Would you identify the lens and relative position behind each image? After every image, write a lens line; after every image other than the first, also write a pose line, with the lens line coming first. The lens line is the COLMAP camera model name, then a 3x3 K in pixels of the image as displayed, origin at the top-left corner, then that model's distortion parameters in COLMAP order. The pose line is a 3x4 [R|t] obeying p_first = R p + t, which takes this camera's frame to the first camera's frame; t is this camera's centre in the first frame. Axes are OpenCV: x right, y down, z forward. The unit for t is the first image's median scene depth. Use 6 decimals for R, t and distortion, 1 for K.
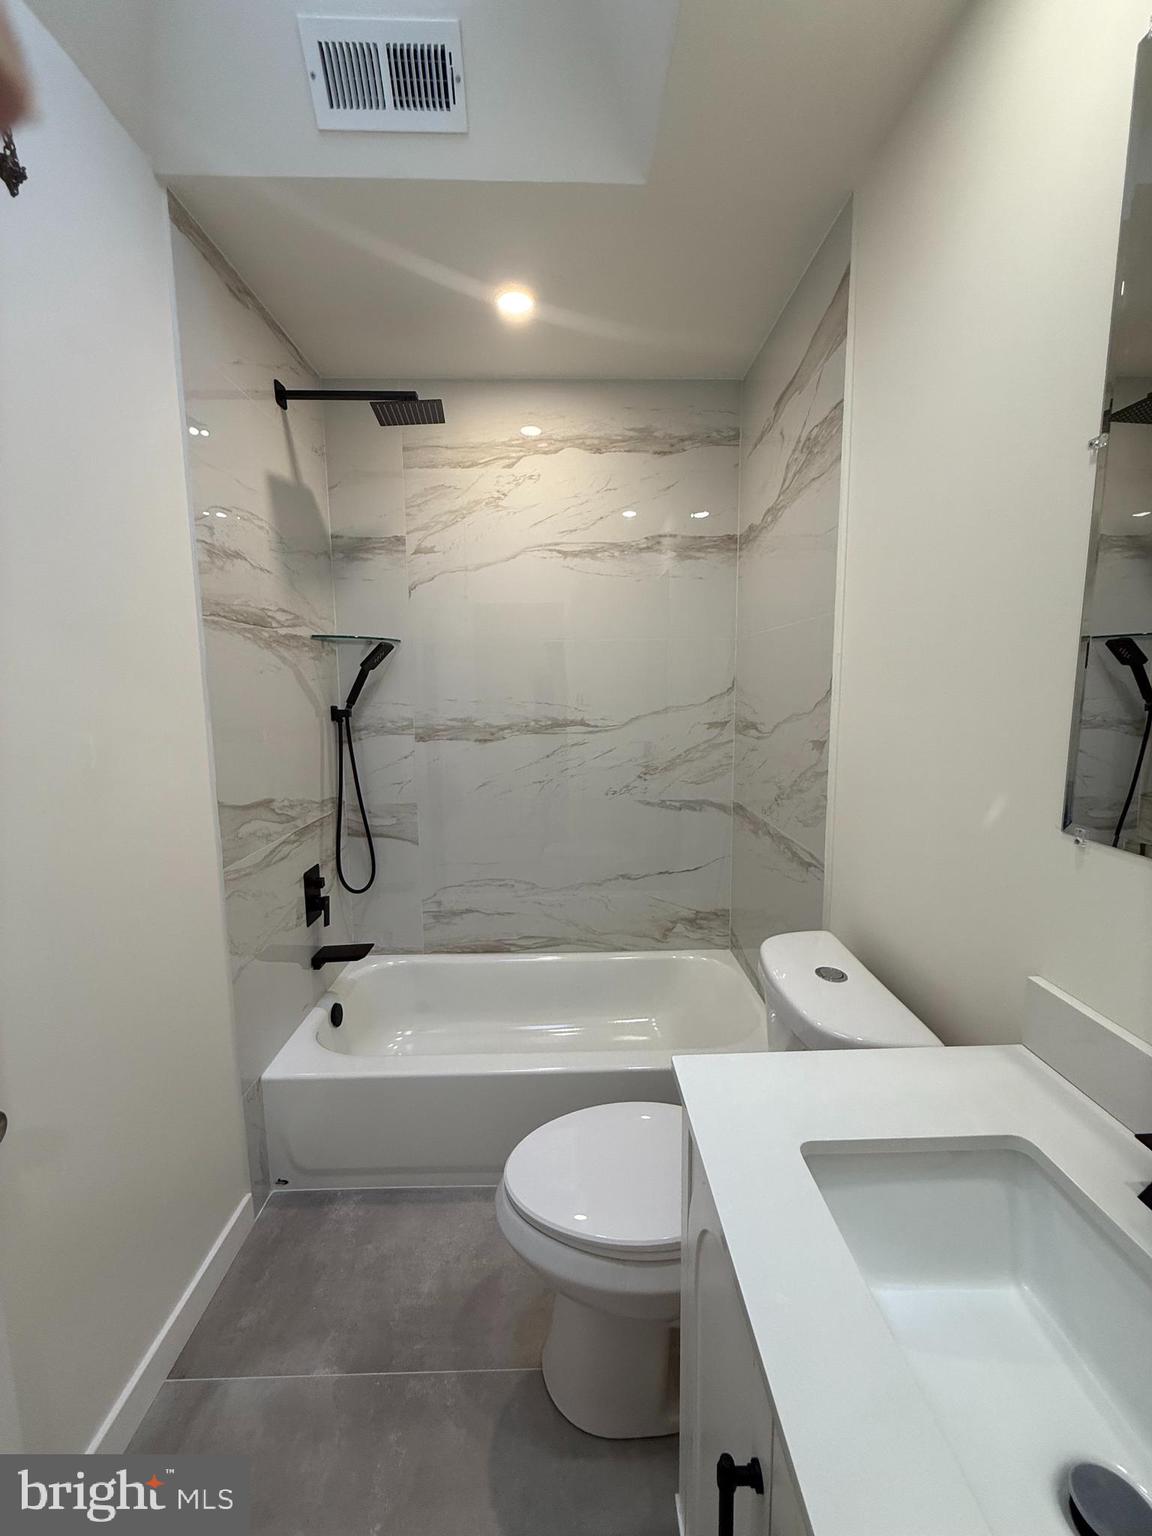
lens RADIAL K [[613.8, 0, 577.7], [0, 613.8, 764.5], [0, 0, 1]] dist [-0.003244, 0.002088]
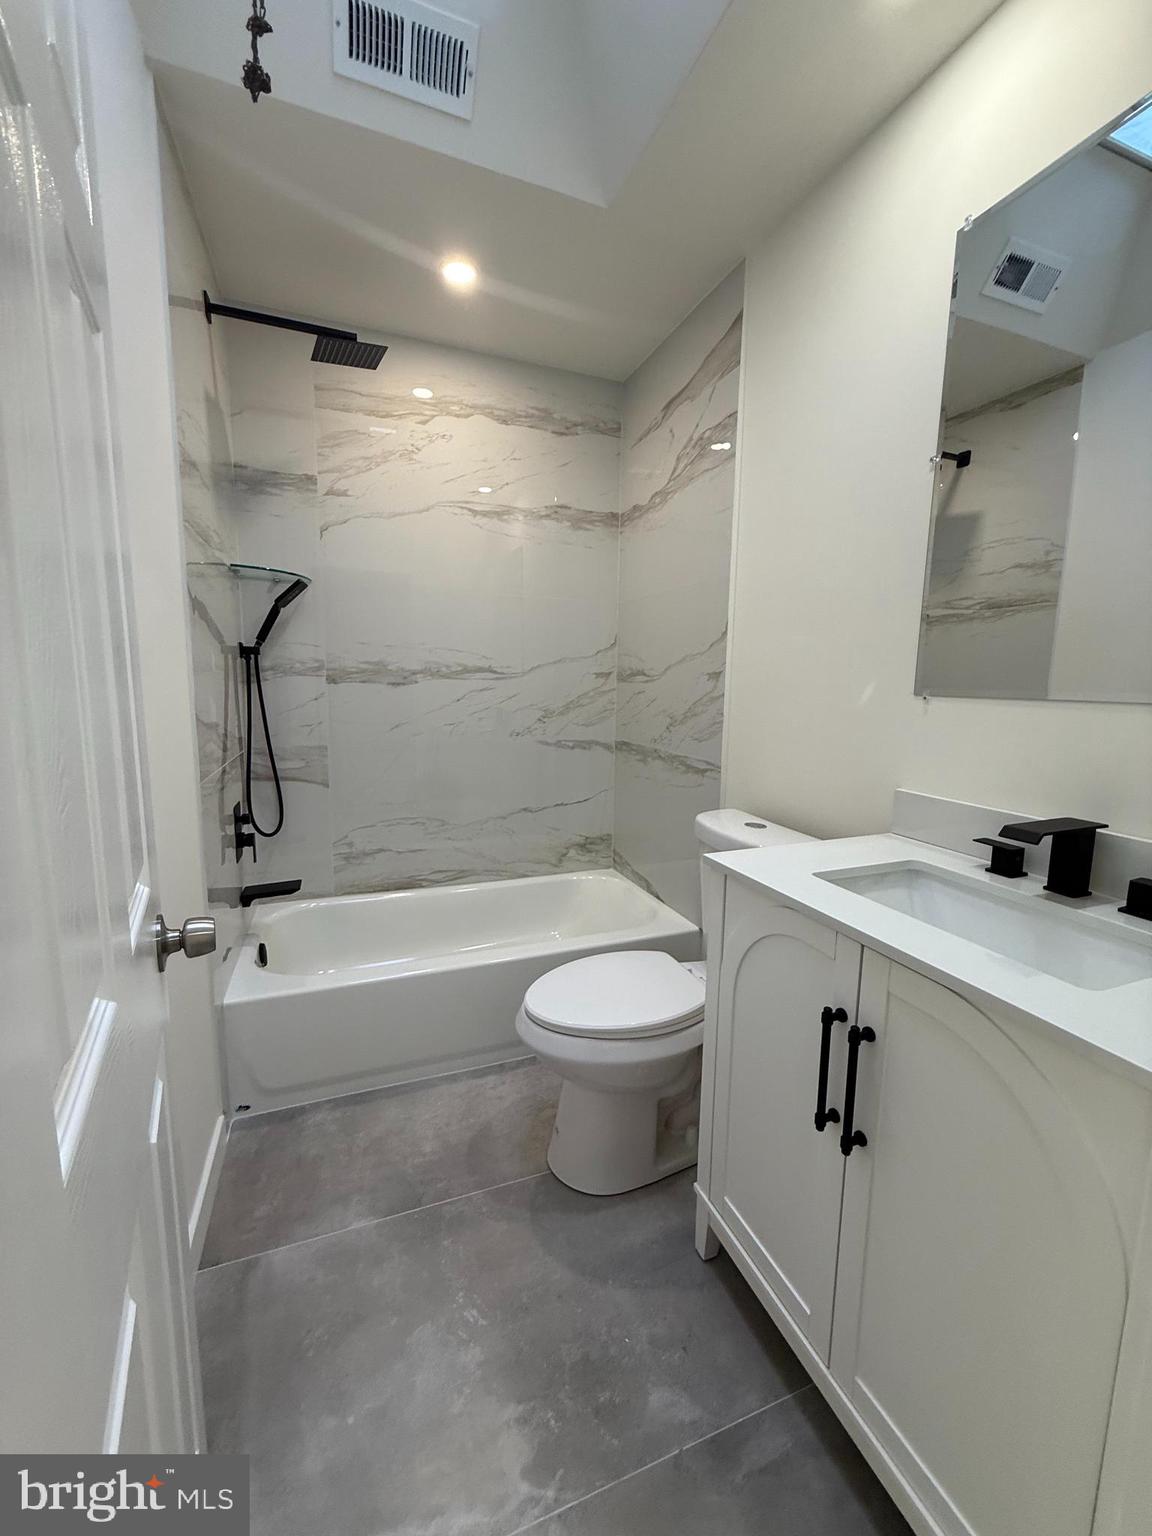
lens RADIAL K [[613.8, 0, 575.7], [0, 613.8, 765.9], [0, 0, 1]] dist [-0.003244, 0.002088]
pose [[0.940159, -0.023296, 0.339940, -0.238420], [0.019898, 0.999711, 0.013478, 0.098110], [-0.340155, -0.005907, 0.940351, -0.091076]]
